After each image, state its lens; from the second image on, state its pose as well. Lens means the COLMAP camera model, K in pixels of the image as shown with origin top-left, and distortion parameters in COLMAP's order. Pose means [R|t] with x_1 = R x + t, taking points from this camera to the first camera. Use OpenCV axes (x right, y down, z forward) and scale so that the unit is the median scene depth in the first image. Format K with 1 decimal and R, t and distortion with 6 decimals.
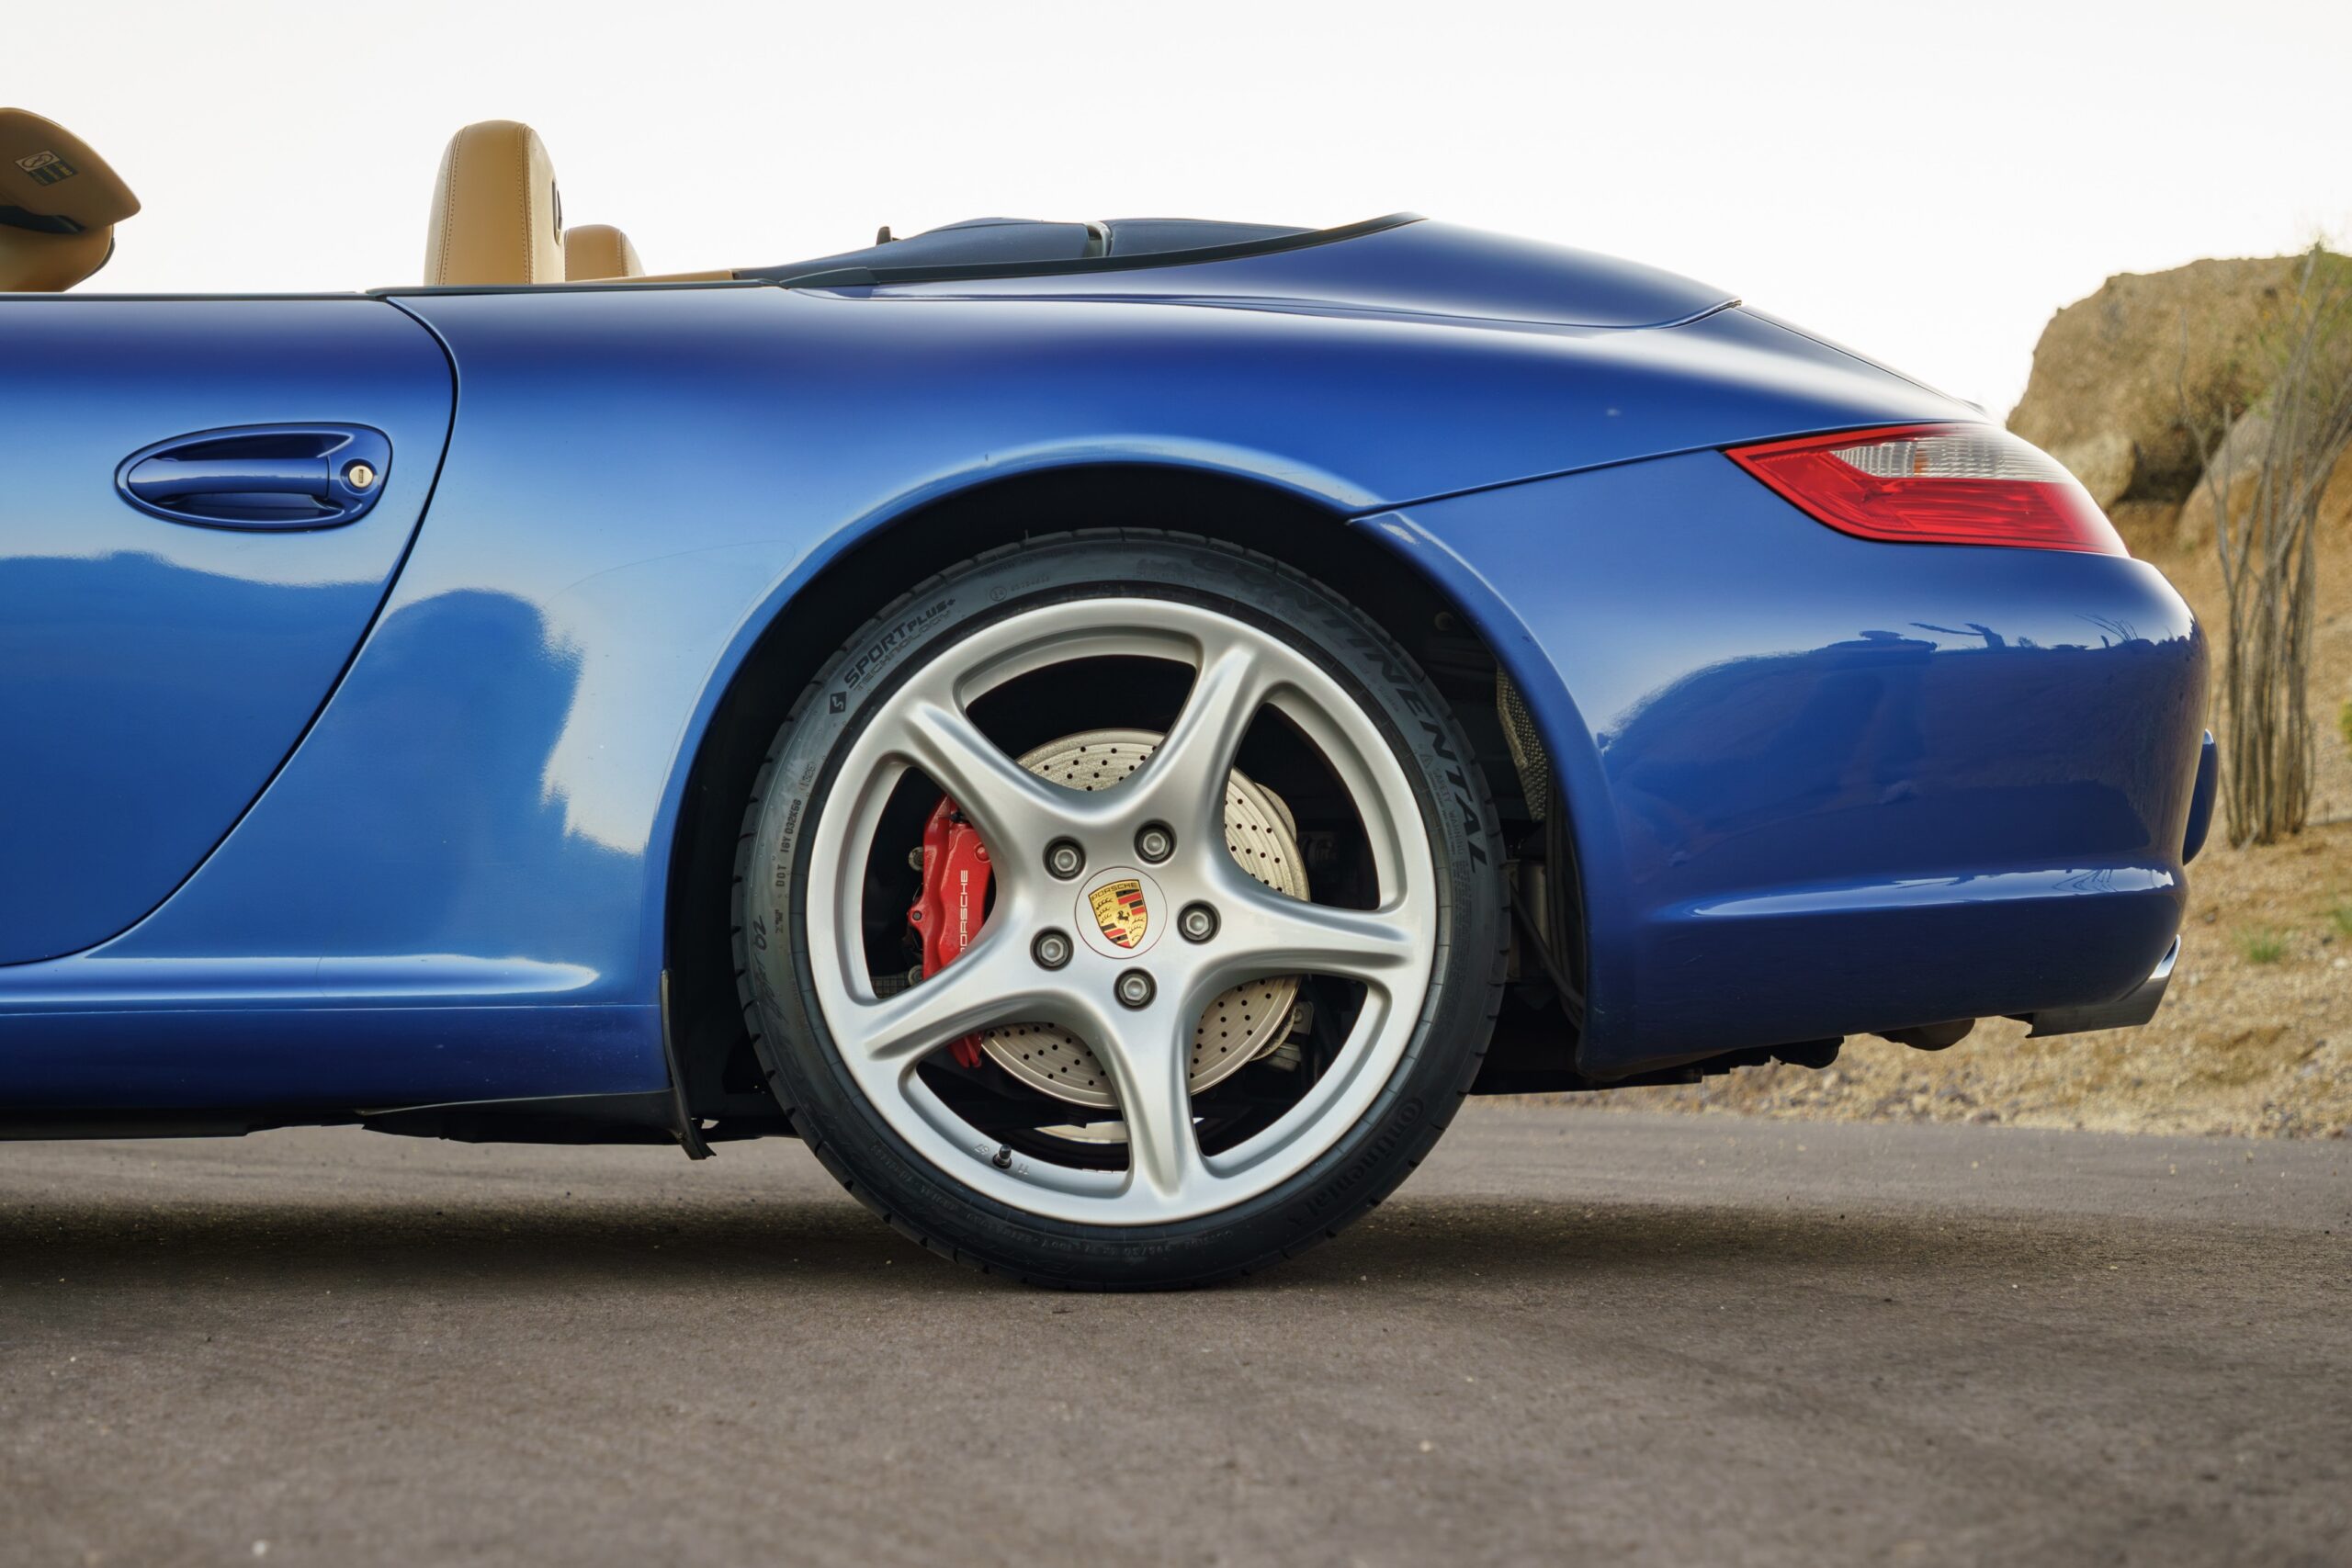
lens RADIAL K [[3836.6, 0, 1144.1], [0, 3836.6, 857.8], [0, 0, 1]] dist [0.218920, 0.000000]
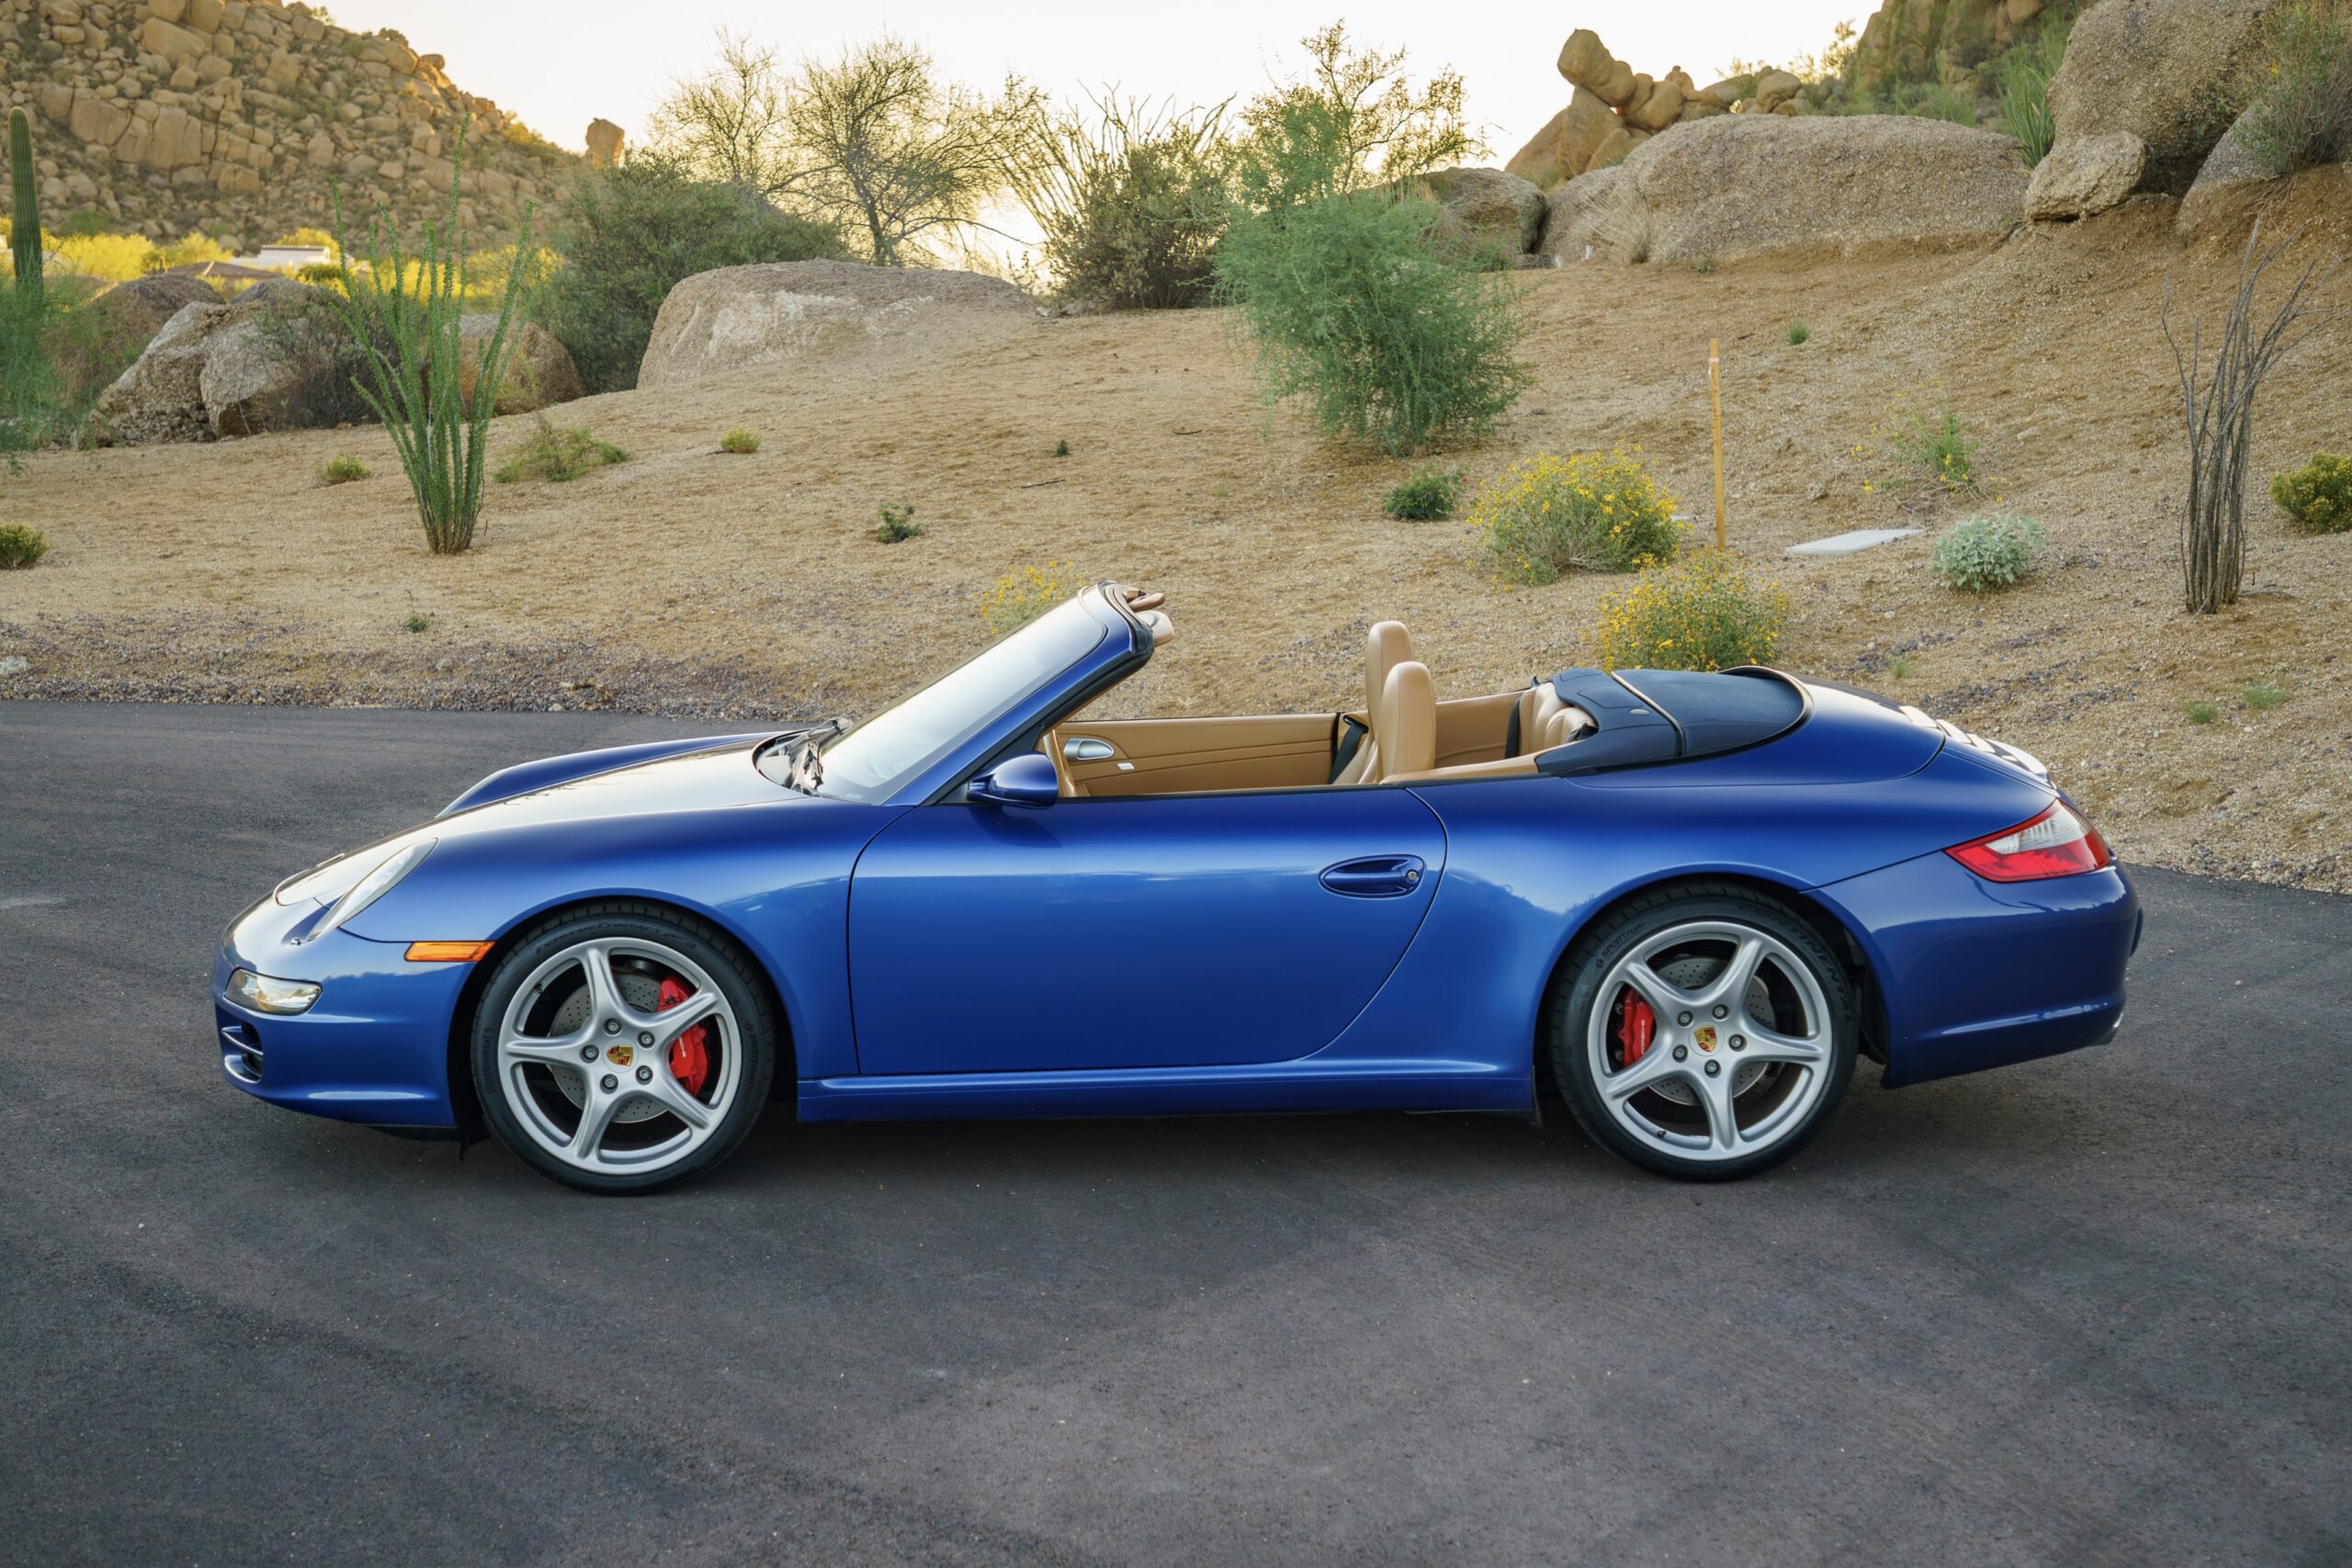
lens RADIAL K [[3836.6, 0, 1170.0], [0, 3836.6, 796.9], [0, 0, 1]] dist [0.218920, 0.000000]
pose [[0.999940, -0.010107, 0.004228, -0.145160], [0.009245, 0.985519, 0.169315, -0.227067], [-0.005878, -0.169266, 0.985553, -0.587822]]
